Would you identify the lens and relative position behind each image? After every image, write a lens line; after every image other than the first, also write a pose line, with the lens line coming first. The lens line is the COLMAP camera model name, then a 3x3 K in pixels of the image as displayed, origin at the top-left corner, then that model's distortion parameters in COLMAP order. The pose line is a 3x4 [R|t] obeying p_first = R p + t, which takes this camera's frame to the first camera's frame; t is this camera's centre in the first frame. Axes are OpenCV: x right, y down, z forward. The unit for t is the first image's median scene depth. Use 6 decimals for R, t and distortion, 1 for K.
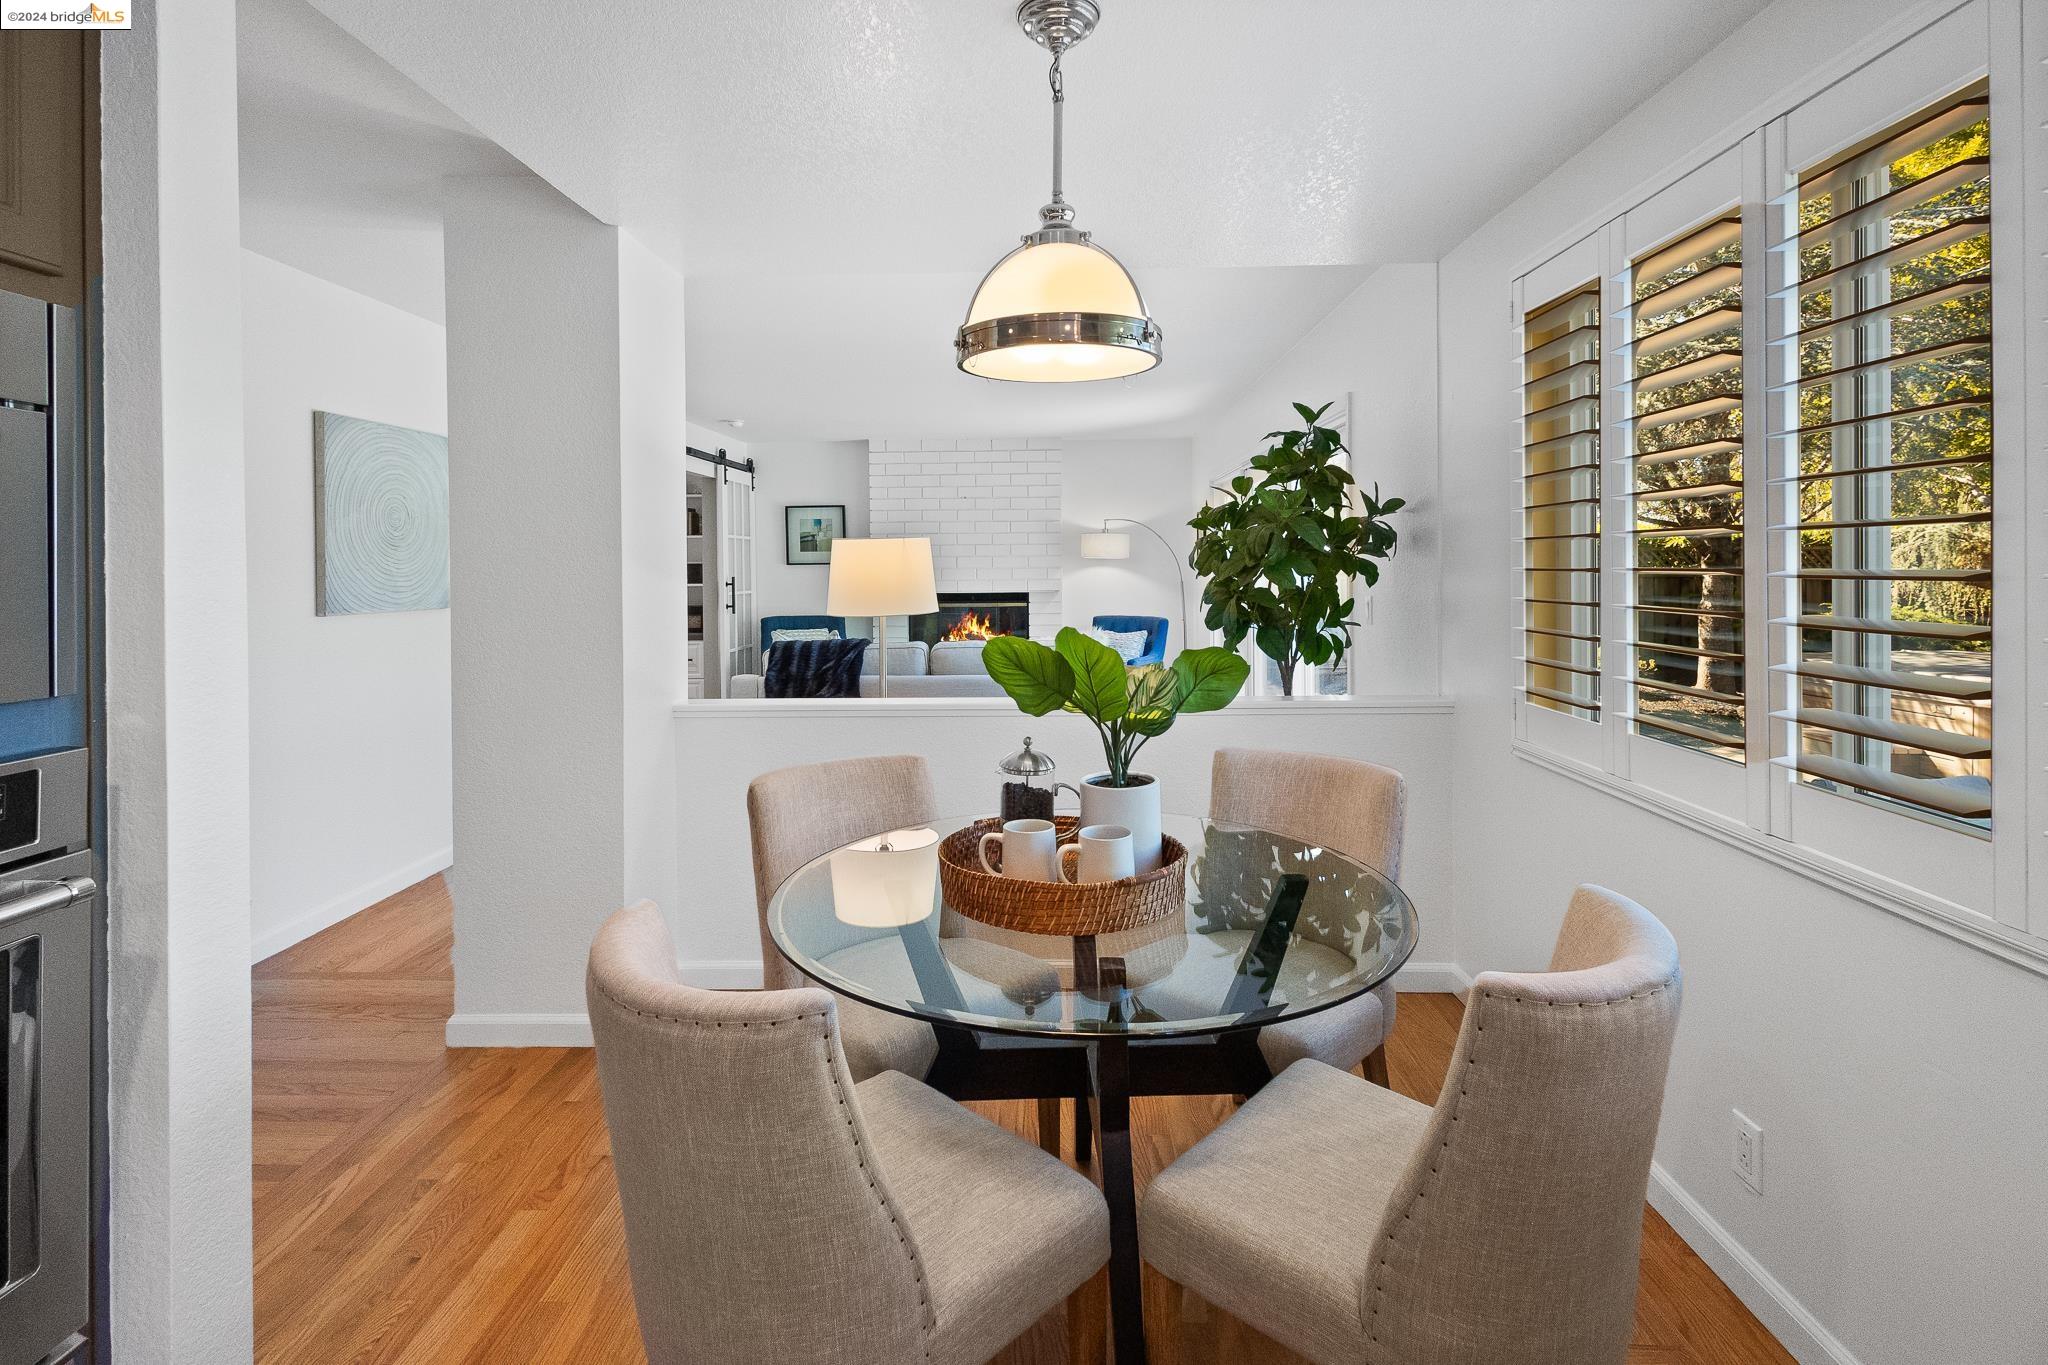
lens RADIAL K [[975.3, 0, 1021.8], [0, 975.3, 577.5], [0, 0, 1]] dist [-0.001530, -0.000212]
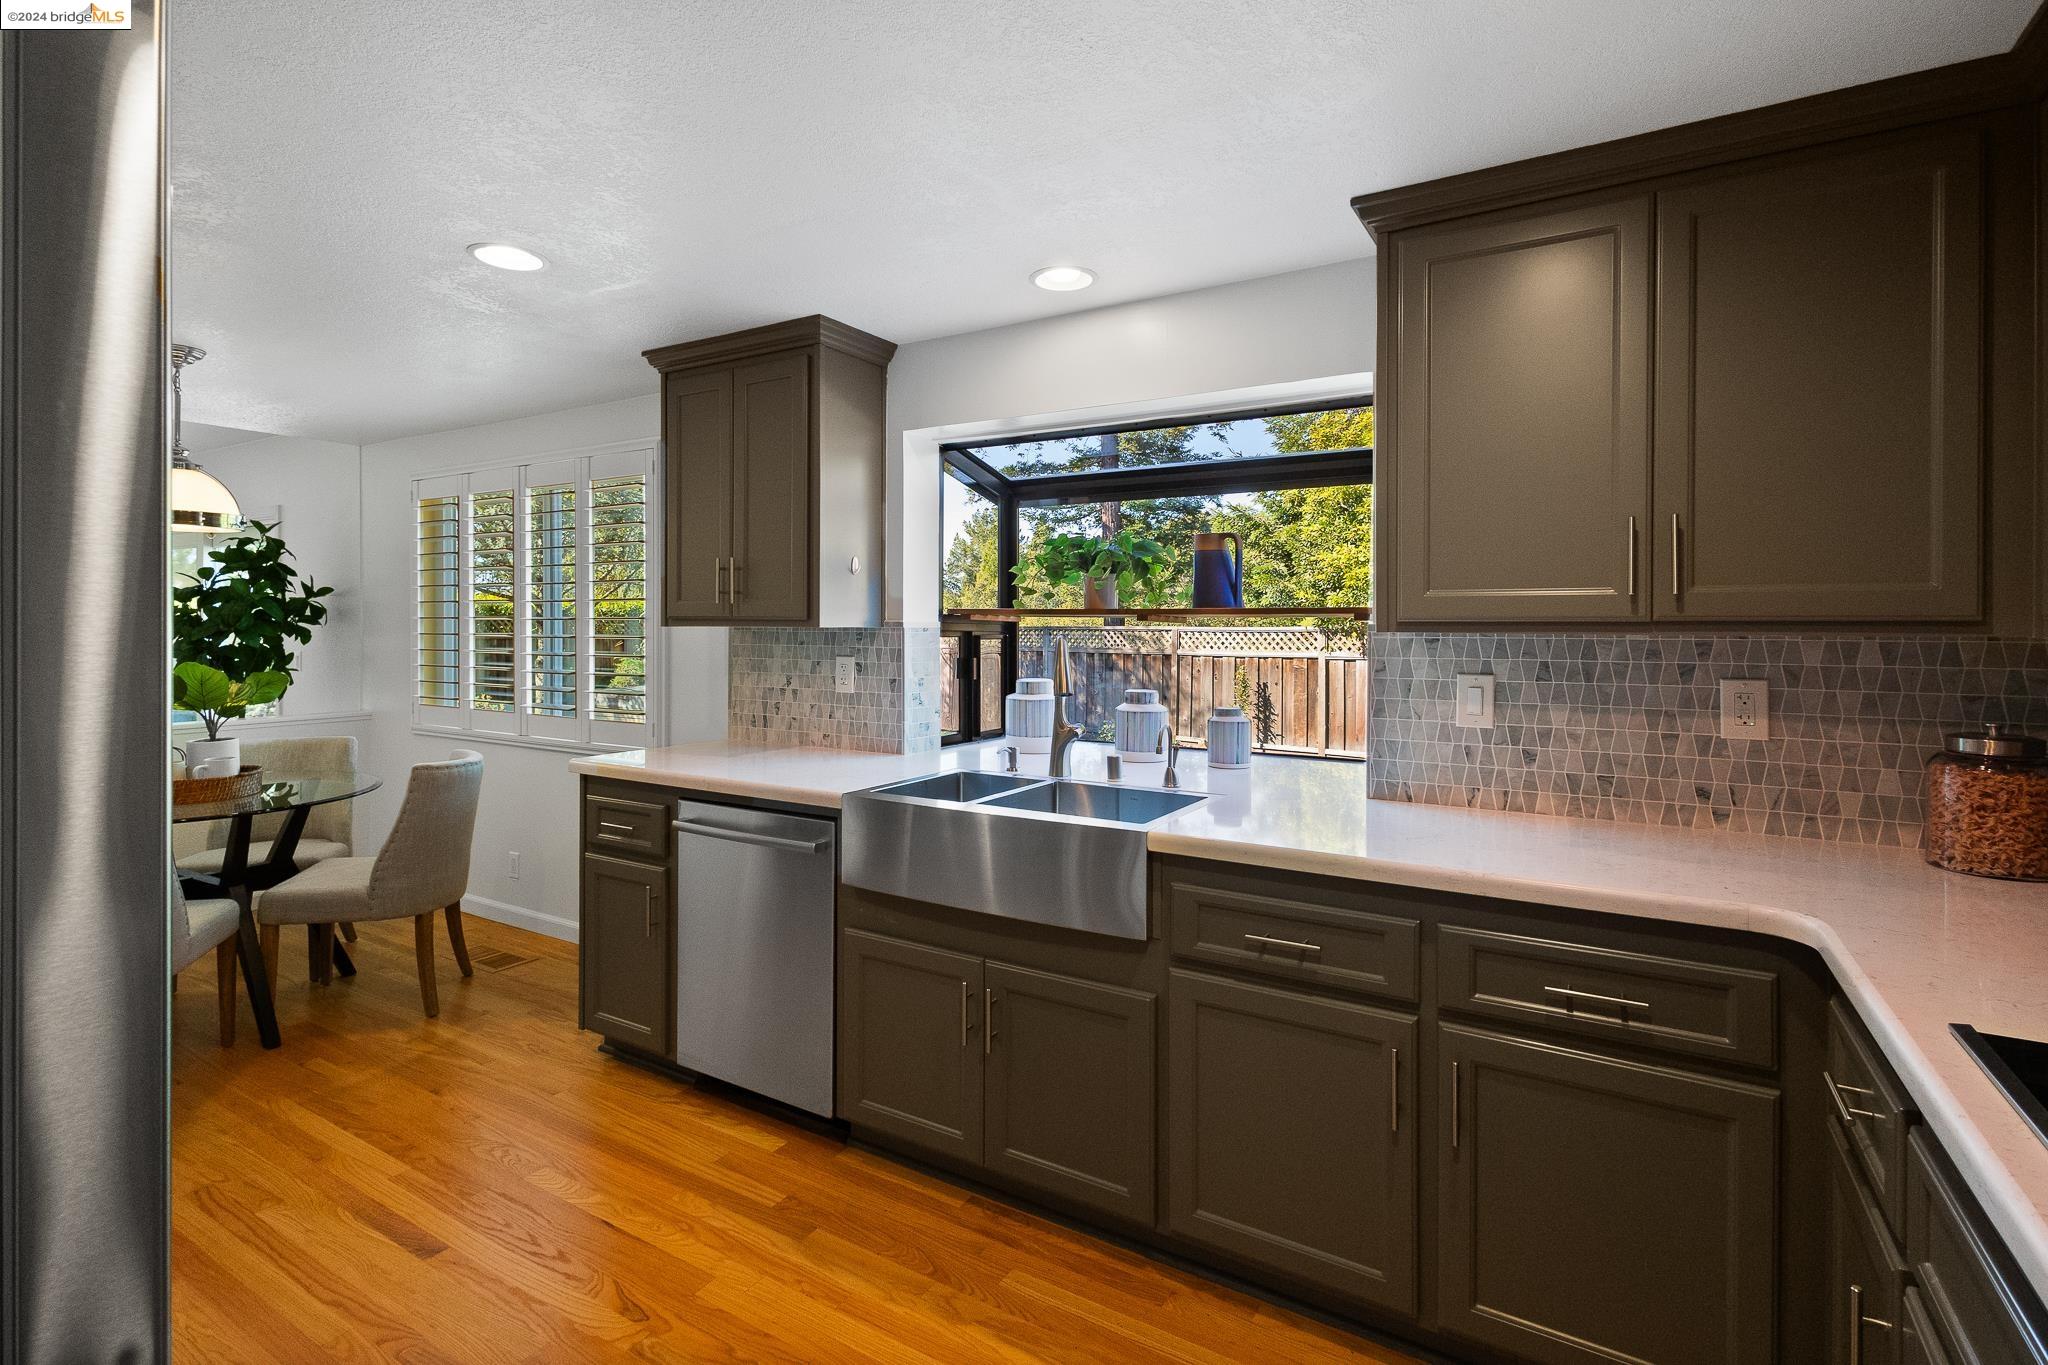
lens RADIAL K [[966.2, 0, 1034.3], [0, 966.2, 619.3], [0, 0, 1]] dist [0.002163, 0.000626]
pose [[0.484639, 0.015325, 0.874580, -0.407528], [0.002671, 0.999816, -0.019000, 0.001906], [-0.874710, 0.011544, 0.484508, -0.710327]]
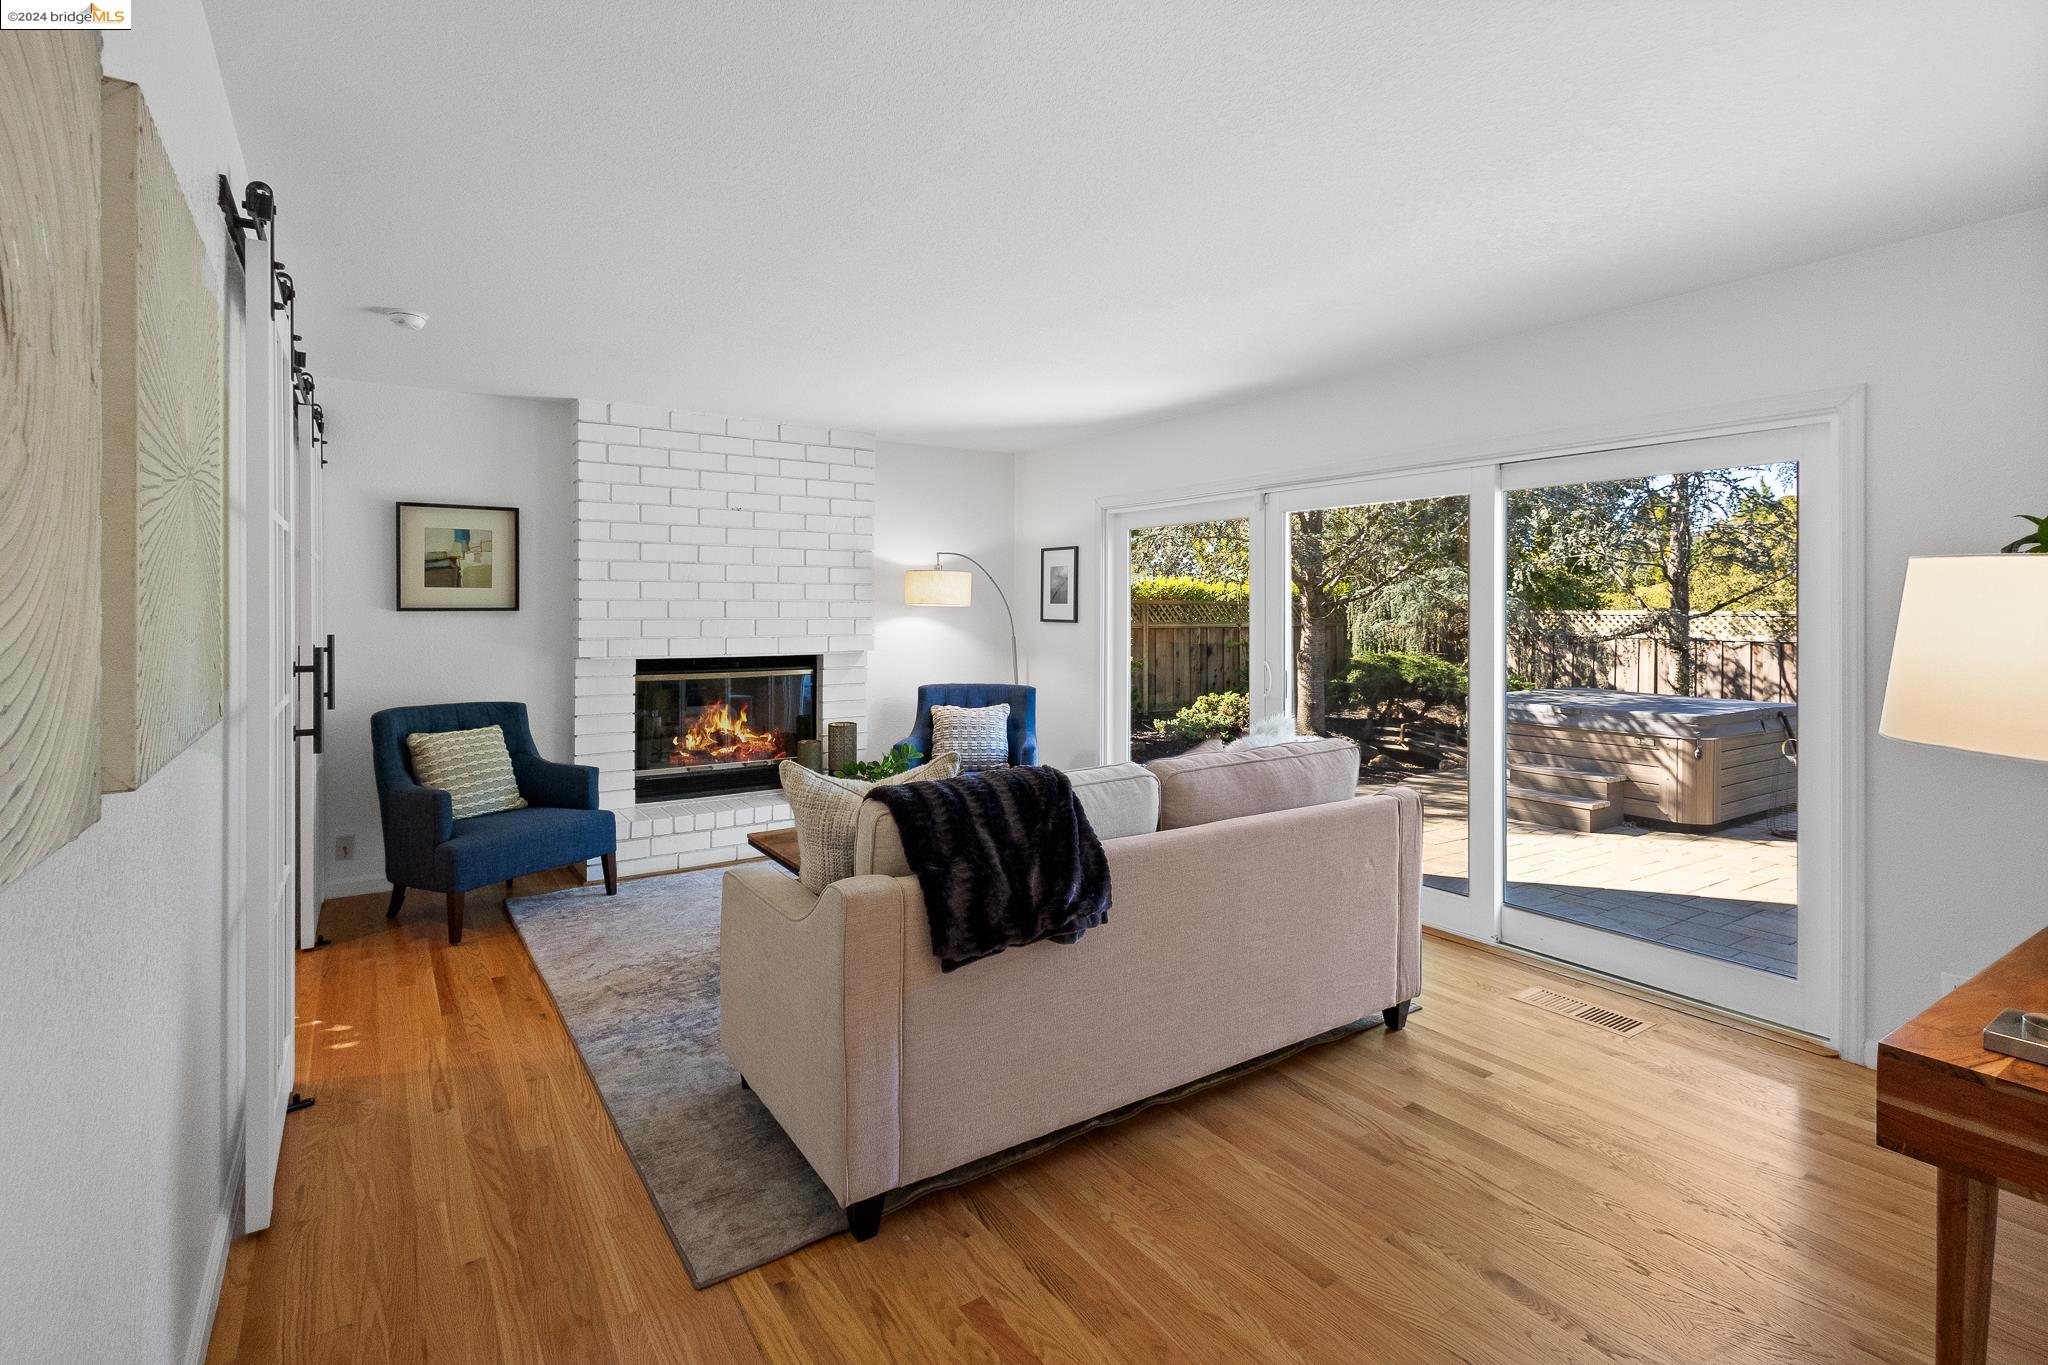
lens RADIAL K [[974.0, 0, 1018.9], [0, 974.0, 600.1], [0, 0, 1]] dist [0.002574, -0.000108]
pose [[0.817710, 0.015318, 0.575427, -0.681642], [0.000201, 0.999638, -0.026897, -0.010975], [-0.575631, 0.022109, 0.817411, 0.906931]]
